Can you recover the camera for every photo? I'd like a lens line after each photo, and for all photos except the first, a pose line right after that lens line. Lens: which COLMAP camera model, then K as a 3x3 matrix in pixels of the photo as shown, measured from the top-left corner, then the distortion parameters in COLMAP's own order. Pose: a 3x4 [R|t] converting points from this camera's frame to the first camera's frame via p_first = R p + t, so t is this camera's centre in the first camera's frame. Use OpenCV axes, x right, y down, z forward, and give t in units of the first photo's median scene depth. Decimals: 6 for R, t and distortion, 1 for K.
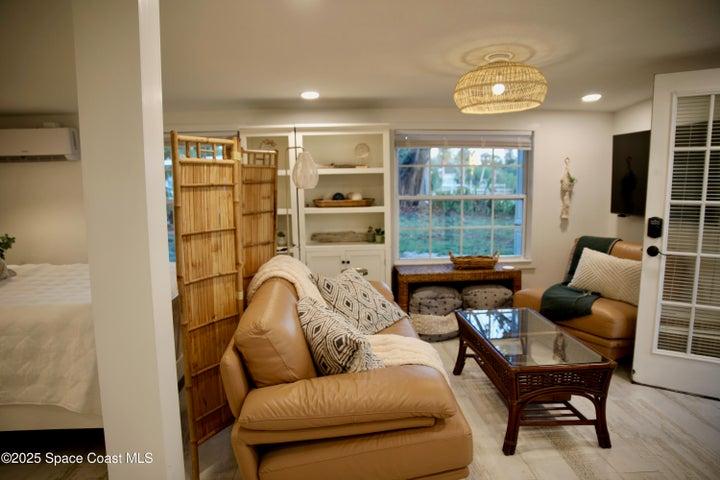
lens RADIAL K [[482.5, 0, 360.0], [0, 482.5, 240.0], [0, 0, 1]] dist [-0.049076, 0.000584]
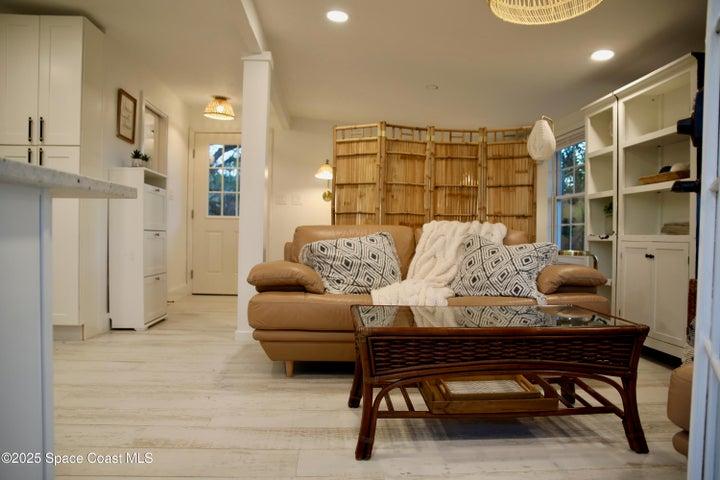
lens RADIAL K [[507.2, 0, 360.0], [0, 507.2, 240.0], [0, 0, 1]] dist [-0.122401, 0.089171]
pose [[-0.010226, 0.024255, -0.999654, 0.725385], [-0.144749, 0.989140, 0.025481, 0.065371], [0.989416, 0.144959, -0.006604, 0.558889]]
